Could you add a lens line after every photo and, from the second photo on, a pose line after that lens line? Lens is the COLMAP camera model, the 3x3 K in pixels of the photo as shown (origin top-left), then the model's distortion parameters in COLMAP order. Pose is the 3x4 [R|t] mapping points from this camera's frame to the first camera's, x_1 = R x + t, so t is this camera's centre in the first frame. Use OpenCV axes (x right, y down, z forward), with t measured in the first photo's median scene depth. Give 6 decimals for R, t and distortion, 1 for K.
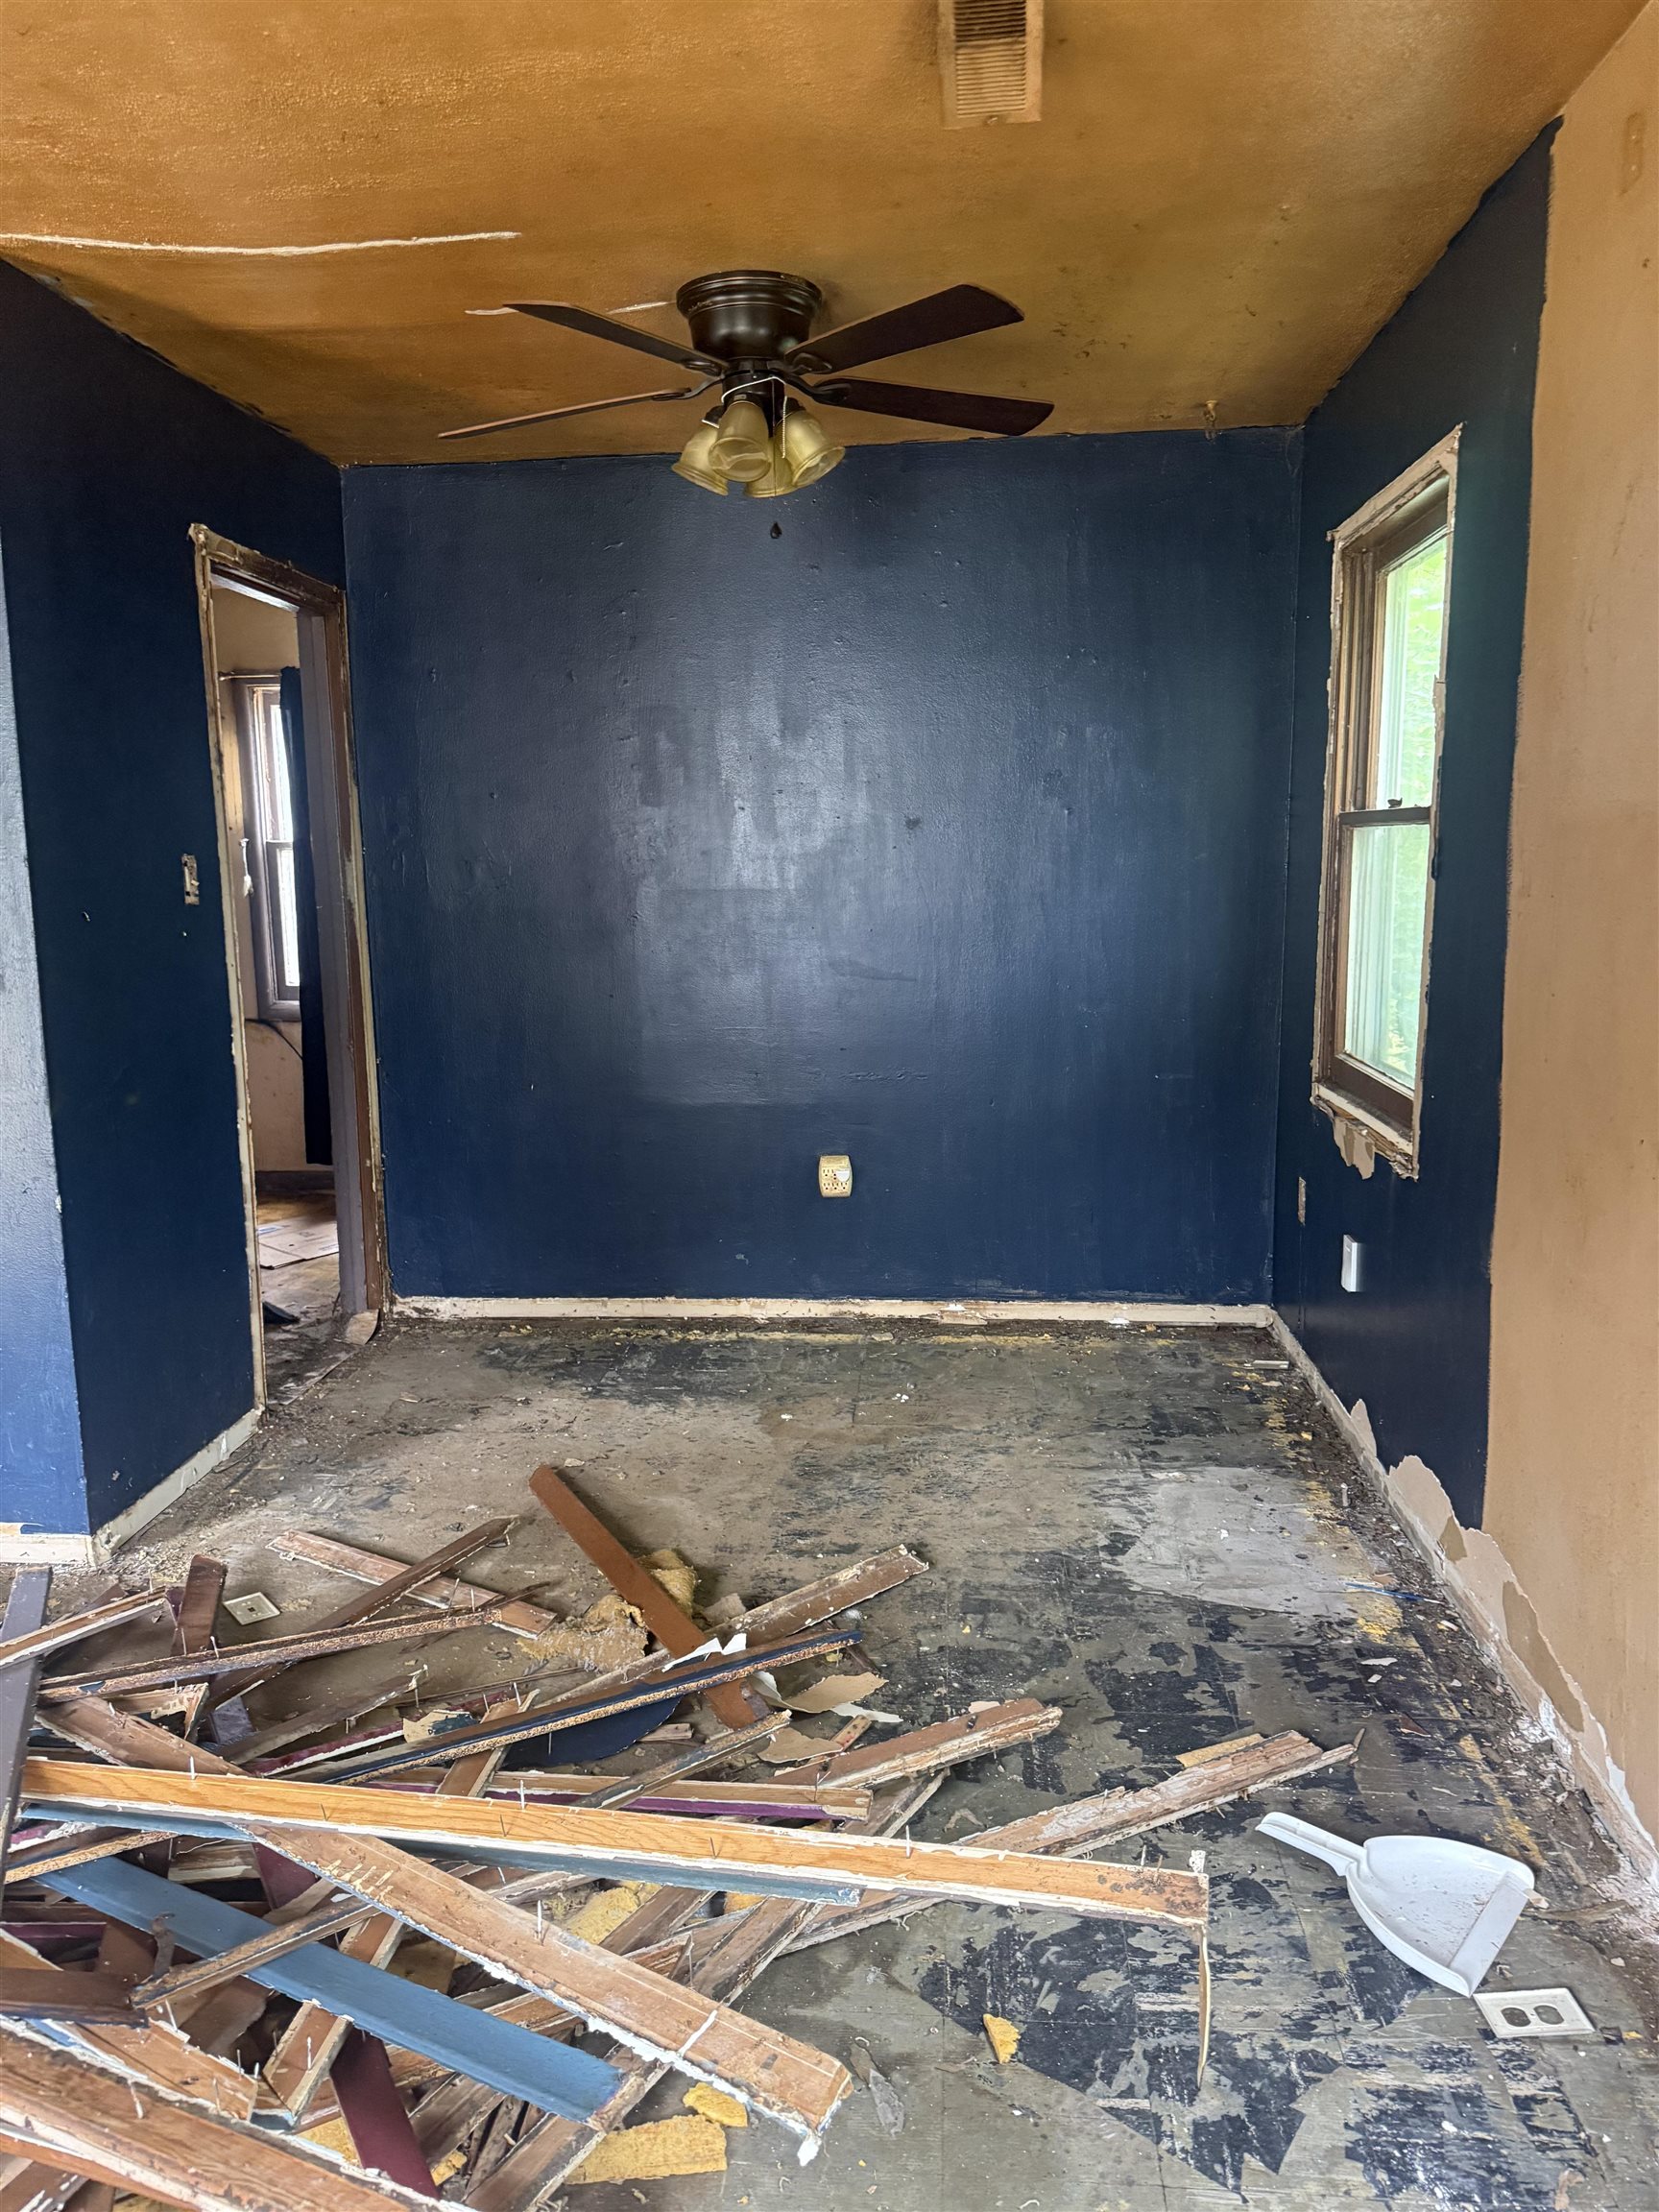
lens RADIAL K [[1576.9, 0, 828.0], [0, 1576.9, 1035.8], [0, 0, 1]] dist [0.002514, -0.000497]
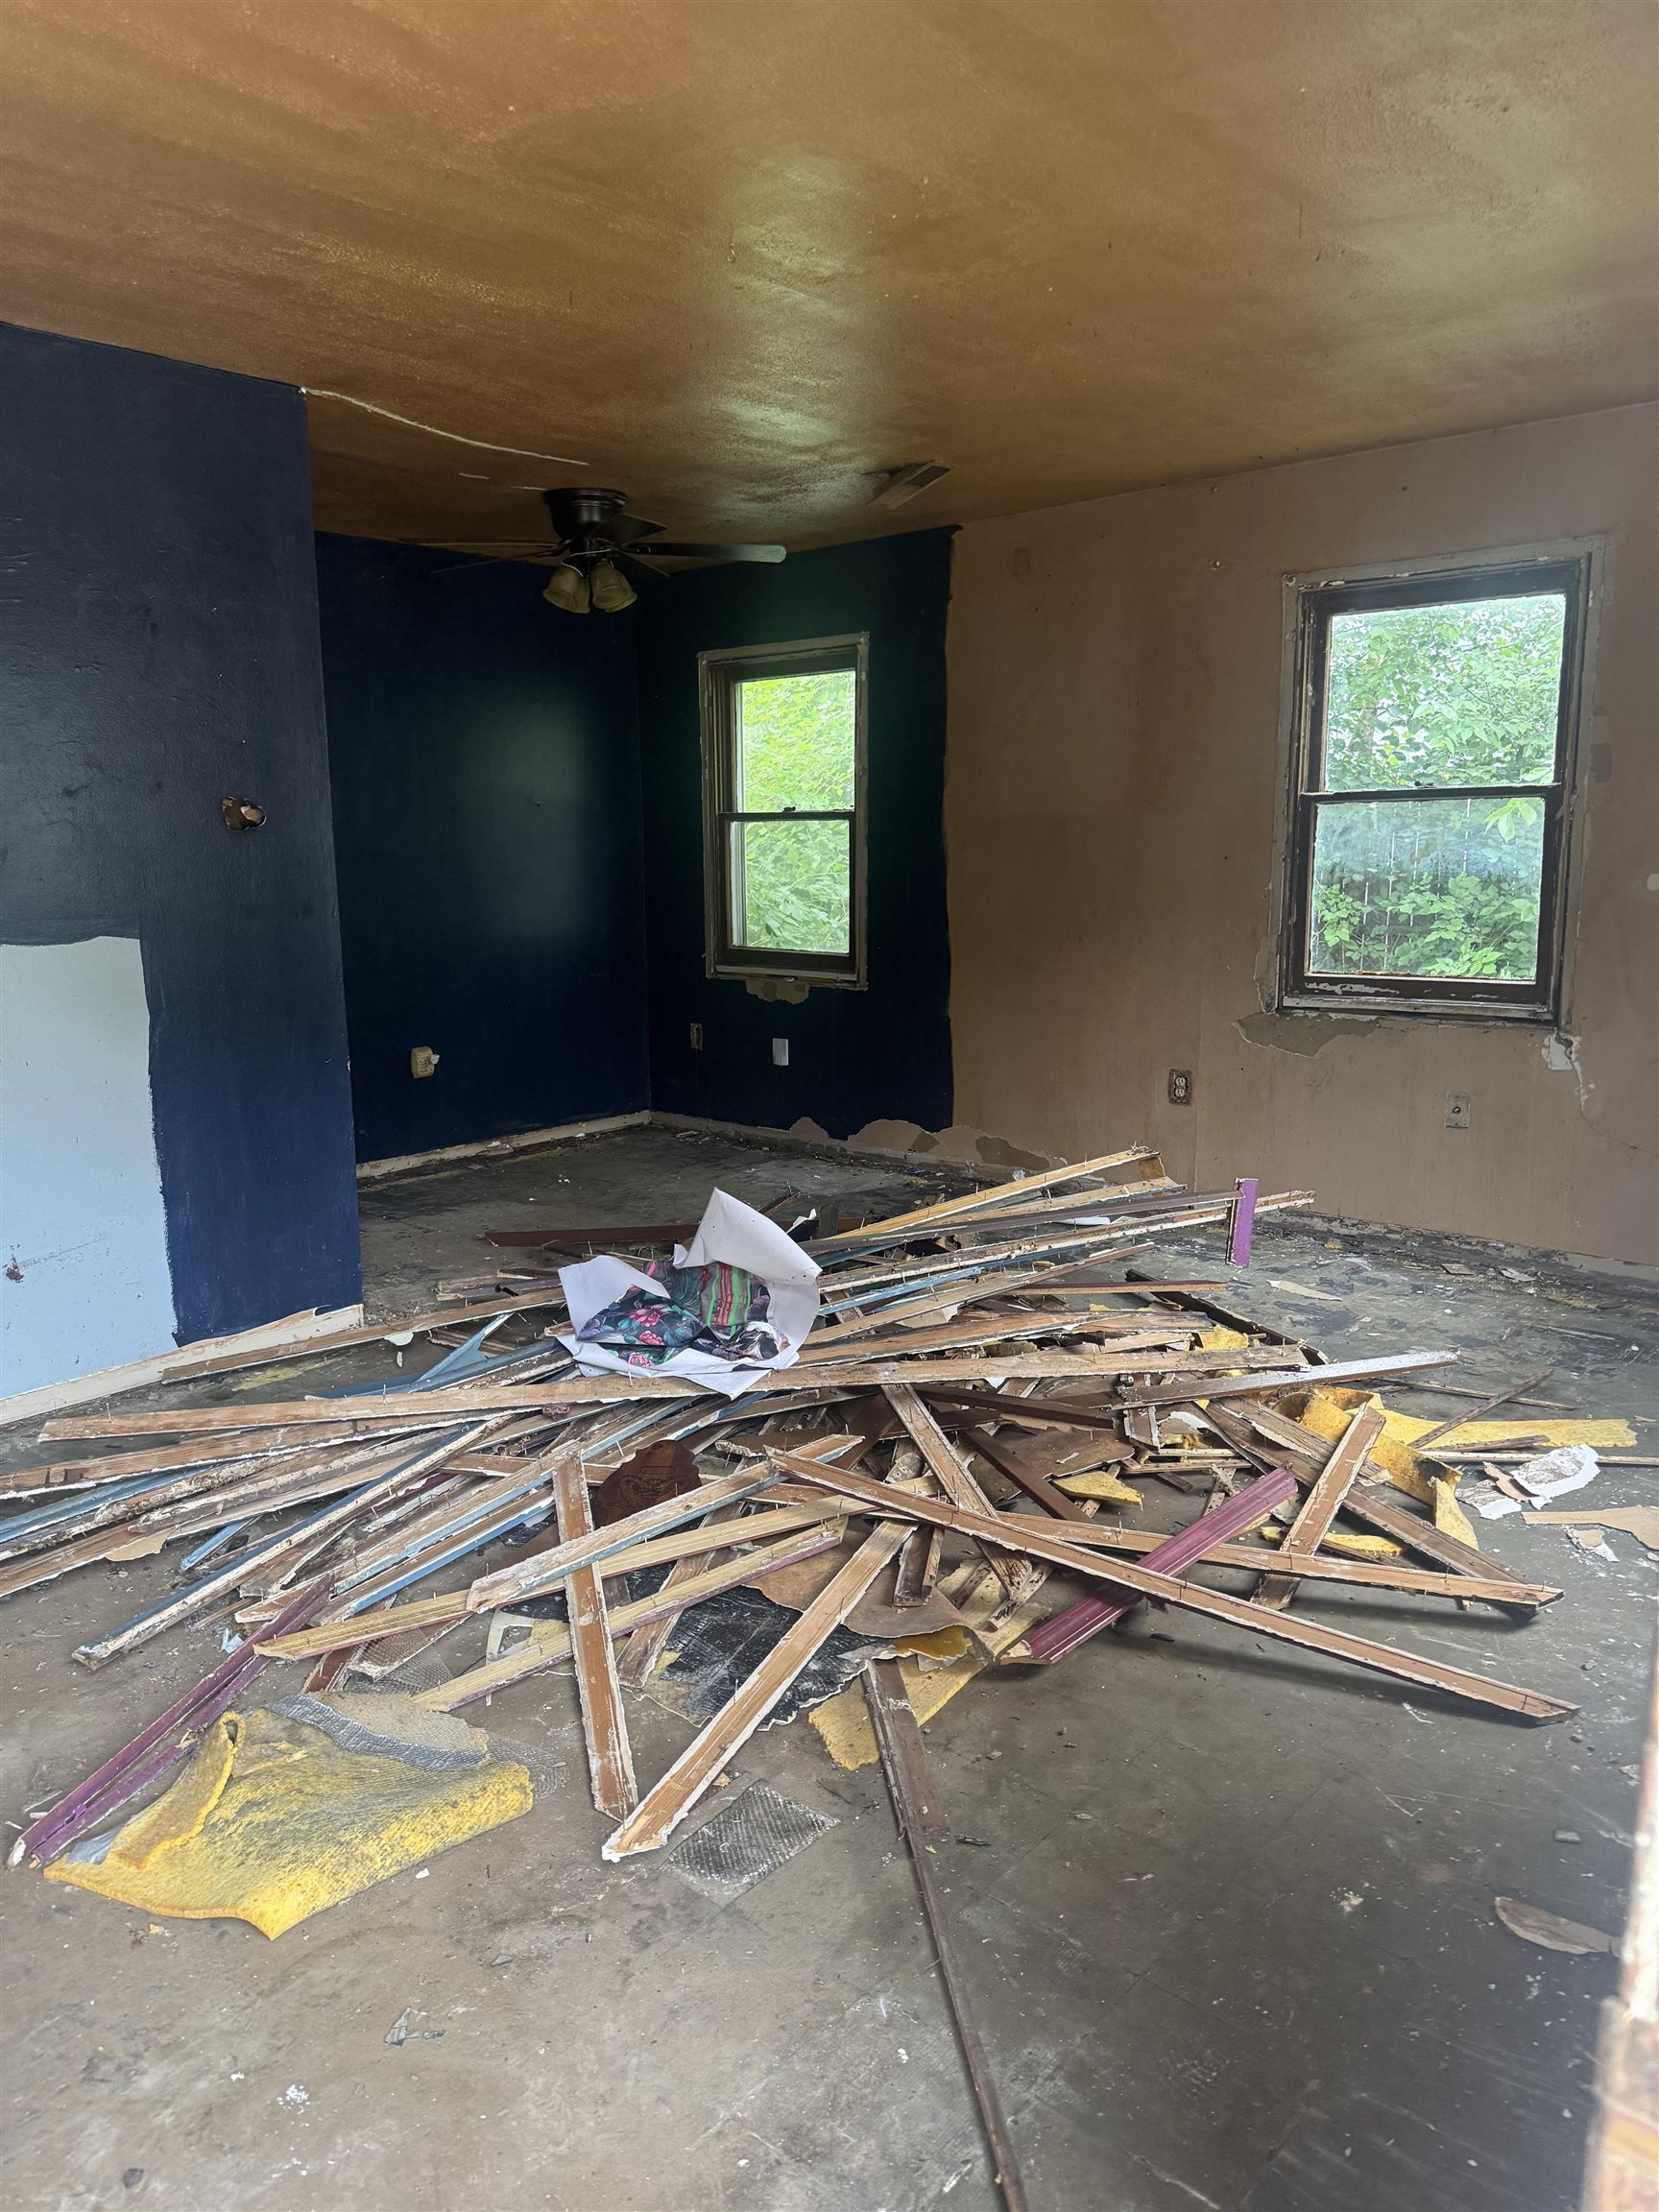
lens RADIAL K [[1583.5, 0, 828.0], [0, 1583.5, 1117.6], [0, 0, 1]] dist [0.006003, -0.000188]
pose [[0.576380, -0.130833, 0.806640, -1.120383], [0.096651, 0.991086, 0.091688, 0.049278], [-0.811446, 0.025115, 0.583887, -0.151282]]
